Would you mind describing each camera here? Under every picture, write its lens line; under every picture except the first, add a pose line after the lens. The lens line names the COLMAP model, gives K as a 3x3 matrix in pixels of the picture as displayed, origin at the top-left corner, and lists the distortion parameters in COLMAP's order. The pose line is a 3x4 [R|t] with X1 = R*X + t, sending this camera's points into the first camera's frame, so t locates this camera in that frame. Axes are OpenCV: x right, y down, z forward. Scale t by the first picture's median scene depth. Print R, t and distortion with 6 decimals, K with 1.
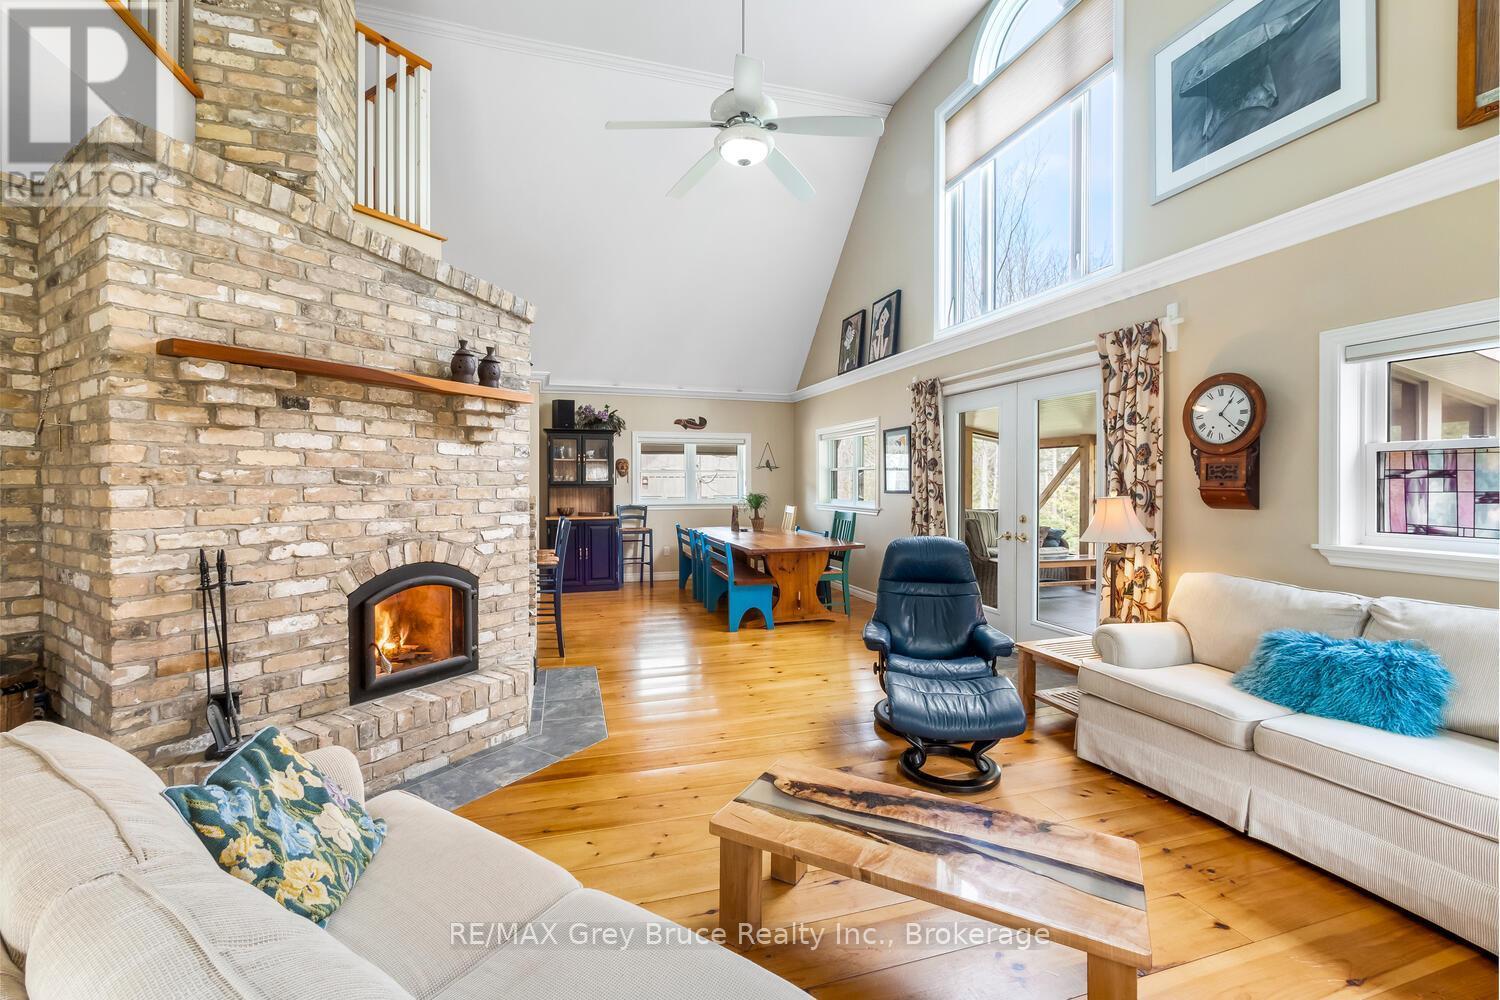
lens RADIAL K [[631.6, 0, 741.1], [0, 631.6, 486.7], [0, 0, 1]] dist [-0.006091, 0.000778]
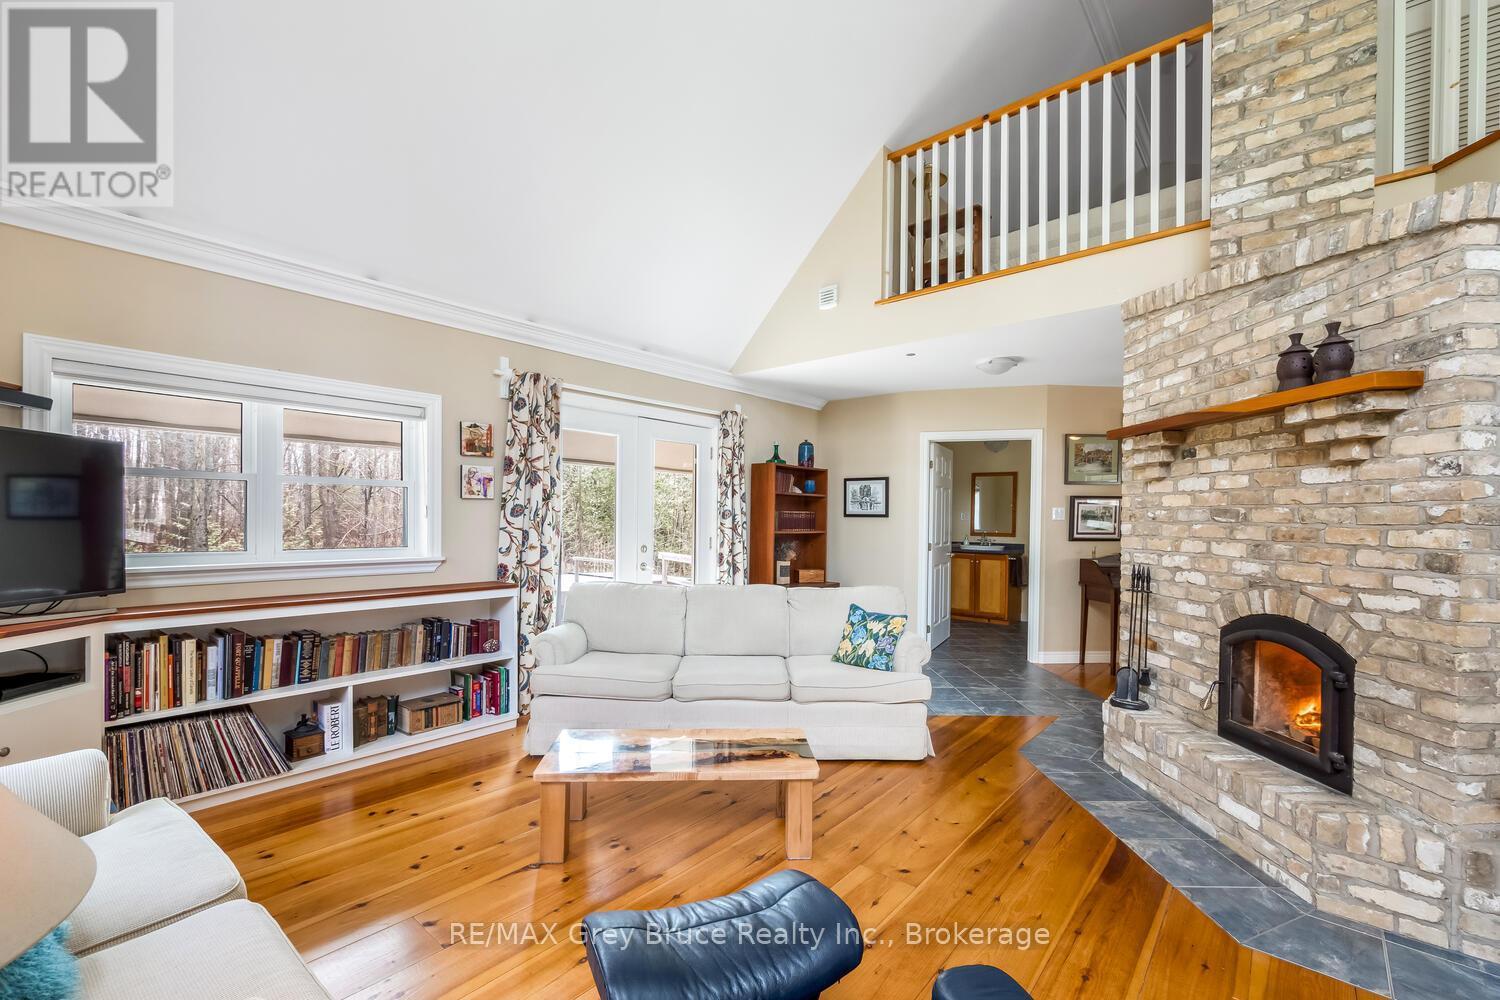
lens RADIAL K [[631.6, 0, 746.6], [0, 631.6, 523.0], [0, 0, 1]] dist [-0.006091, 0.000778]
pose [[-0.842748, -0.006628, -0.538268, 0.496023], [-0.016427, 0.999775, 0.013408, -0.002348], [0.538058, 0.020141, -0.842667, 1.210054]]
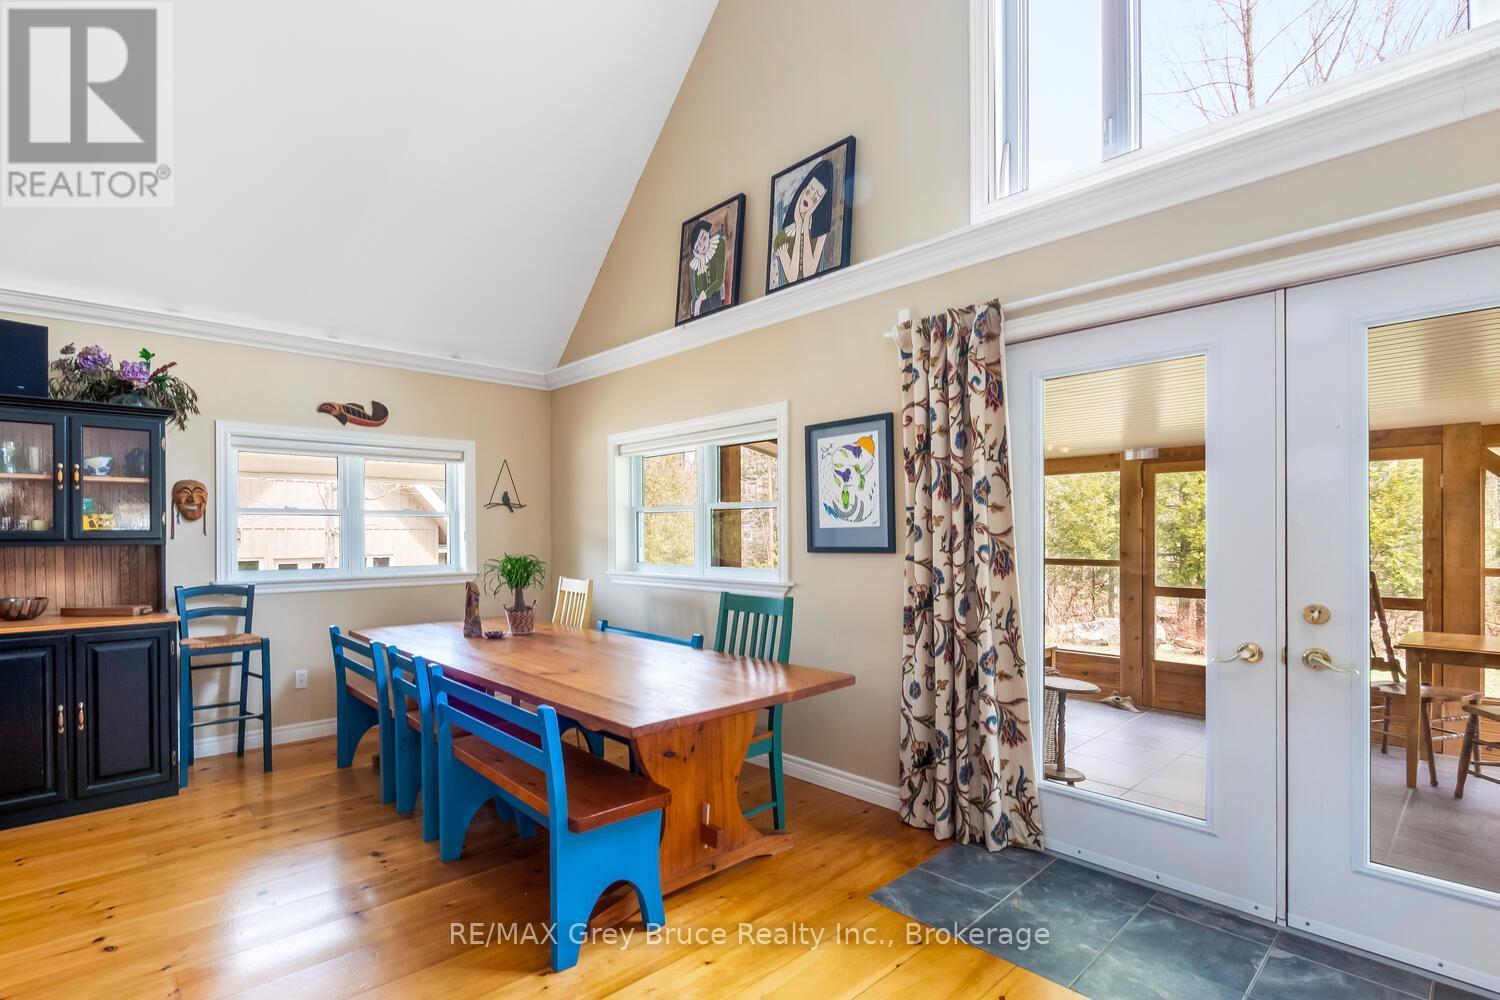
lens RADIAL K [[708.8, 0, 660.5], [0, 708.8, 534.1], [0, 0, 1]] dist [-0.005890, 0.000211]
pose [[0.922943, -0.003641, 0.384919, -0.185880], [0.006819, 0.999953, -0.006891, -0.002639], [-0.384876, 0.008985, 0.922925, 1.039756]]
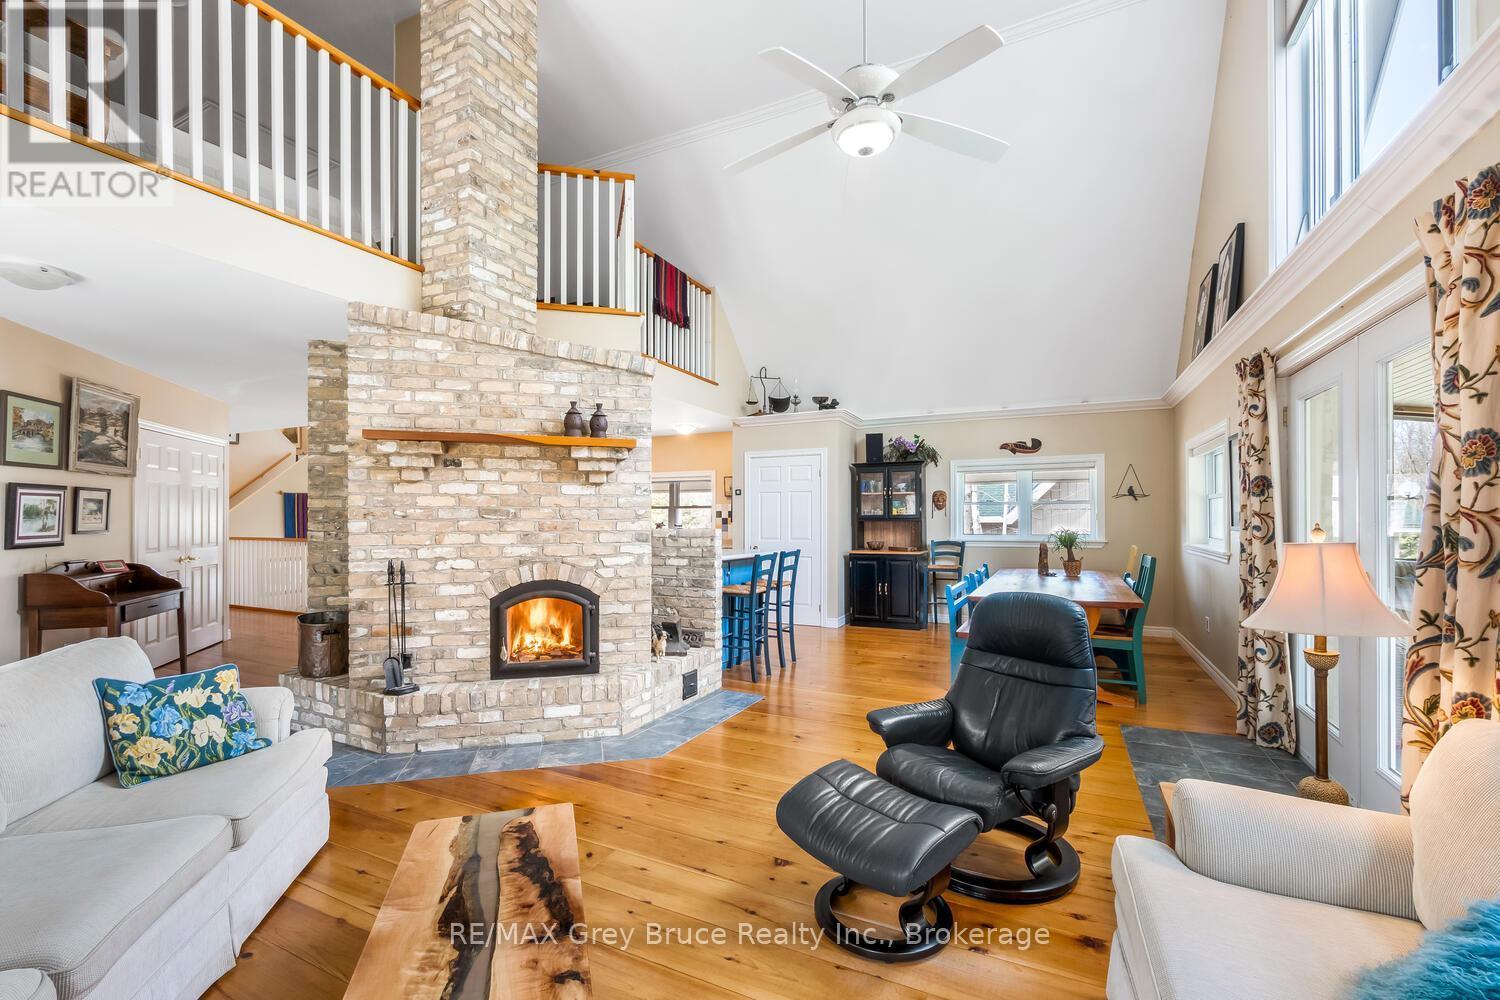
lens RADIAL K [[631.6, 0, 745.7], [0, 631.6, 515.0], [0, 0, 1]] dist [-0.006091, 0.000778]
pose [[0.728339, -0.004594, -0.685202, 0.607466], [-0.001268, 0.999967, -0.008052, -0.001136], [0.685216, 0.006733, 0.728309, 0.314821]]
